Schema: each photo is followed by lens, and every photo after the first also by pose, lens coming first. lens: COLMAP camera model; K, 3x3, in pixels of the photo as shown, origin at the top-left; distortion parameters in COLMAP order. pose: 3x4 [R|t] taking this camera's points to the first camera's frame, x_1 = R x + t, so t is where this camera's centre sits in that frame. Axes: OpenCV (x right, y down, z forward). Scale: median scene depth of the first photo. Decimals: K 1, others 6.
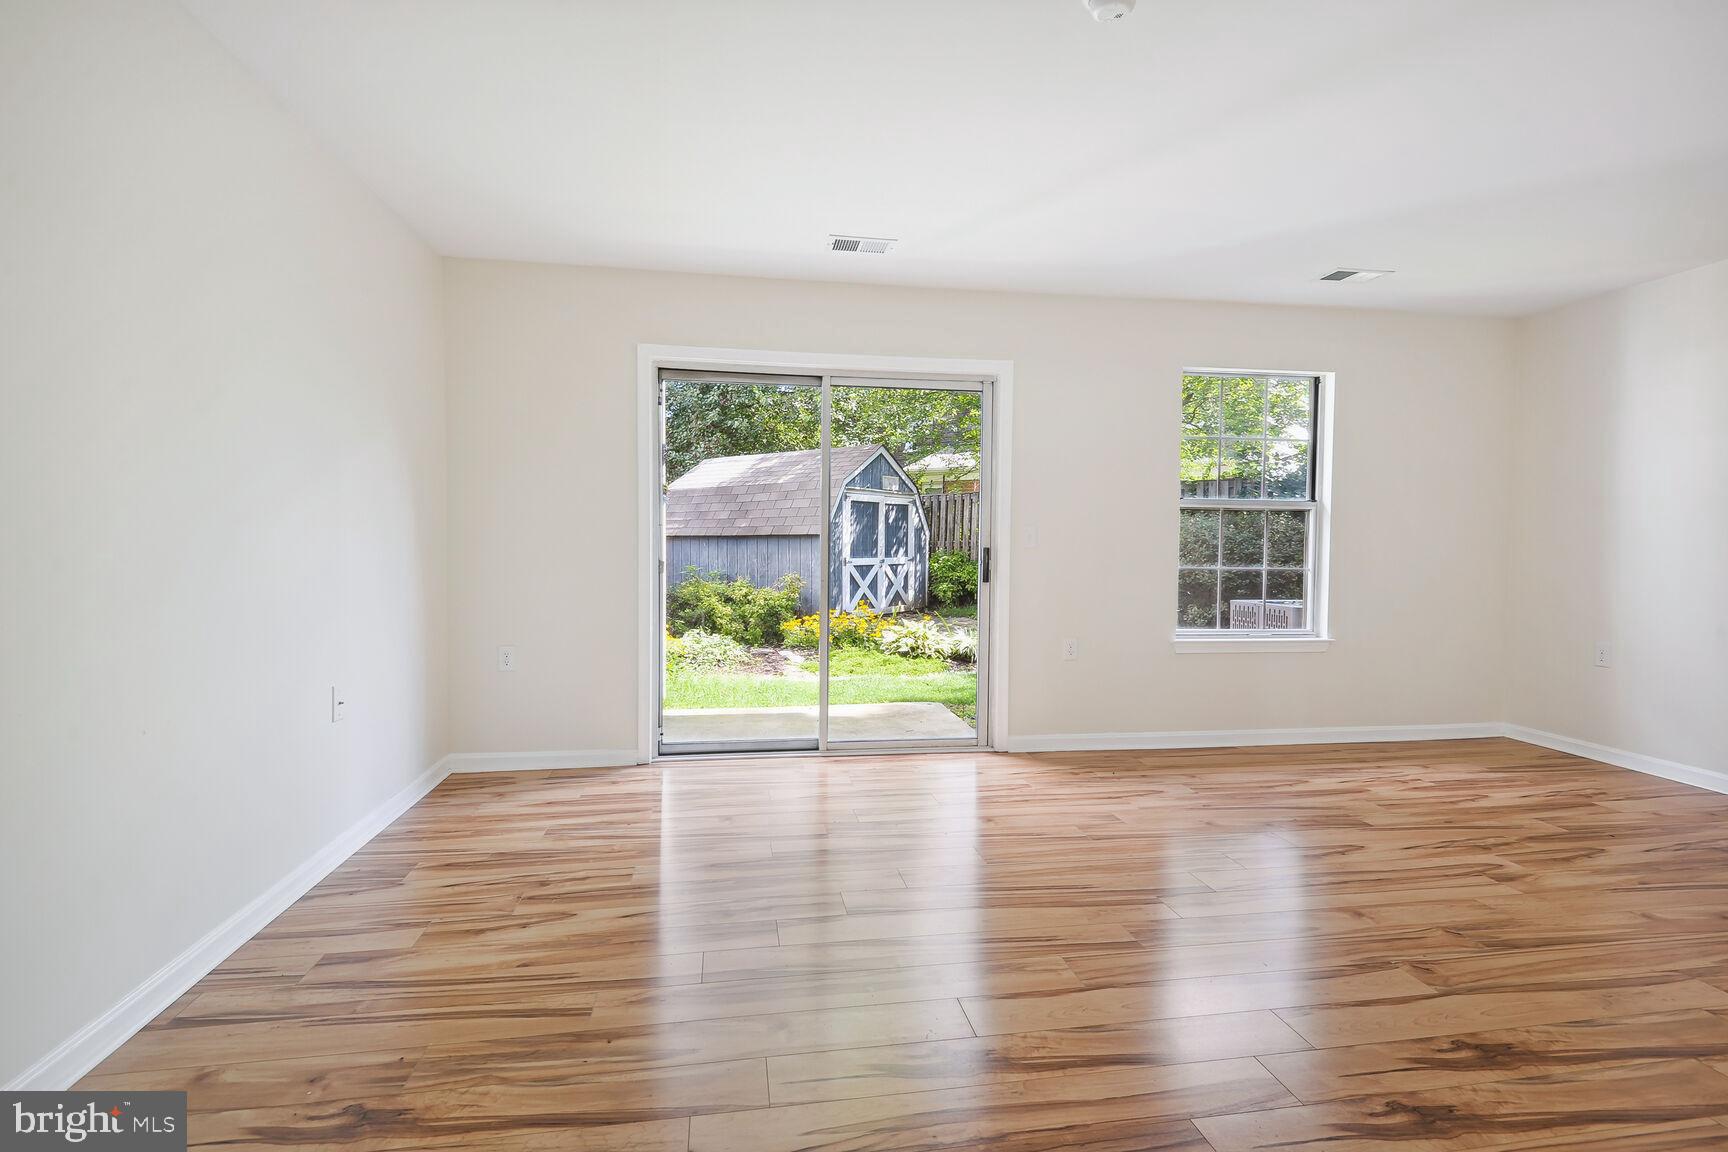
lens RADIAL K [[819.8, 0, 861.7], [0, 819.8, 540.6], [0, 0, 1]] dist [-0.003539, -0.000977]
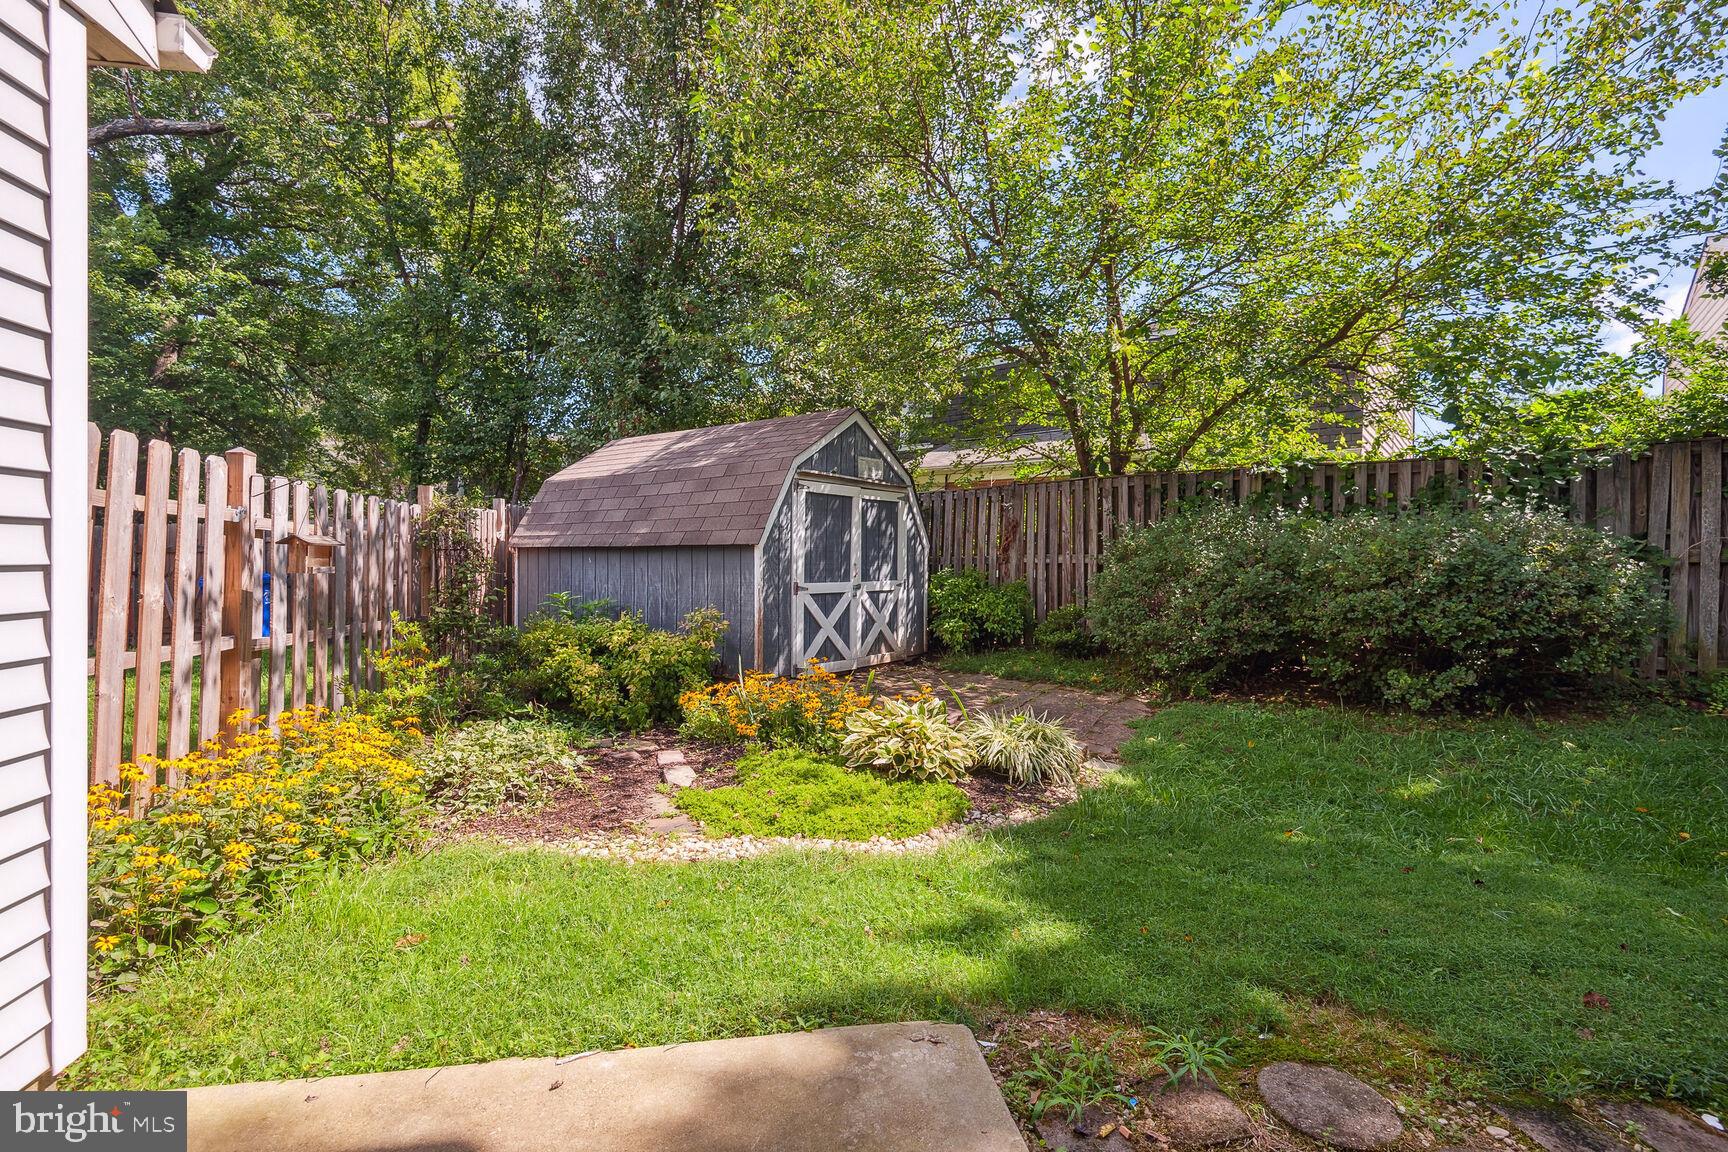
lens RADIAL K [[819.8, 0, 861.7], [0, 819.8, 540.6], [0, 0, 1]] dist [-0.003539, -0.000977]
pose [[0.999989, 0.003280, 0.003441, 0.027337], [-0.003216, 0.999826, -0.018397, 0.000624], [-0.003501, 0.018386, 0.999825, 0.357543]]
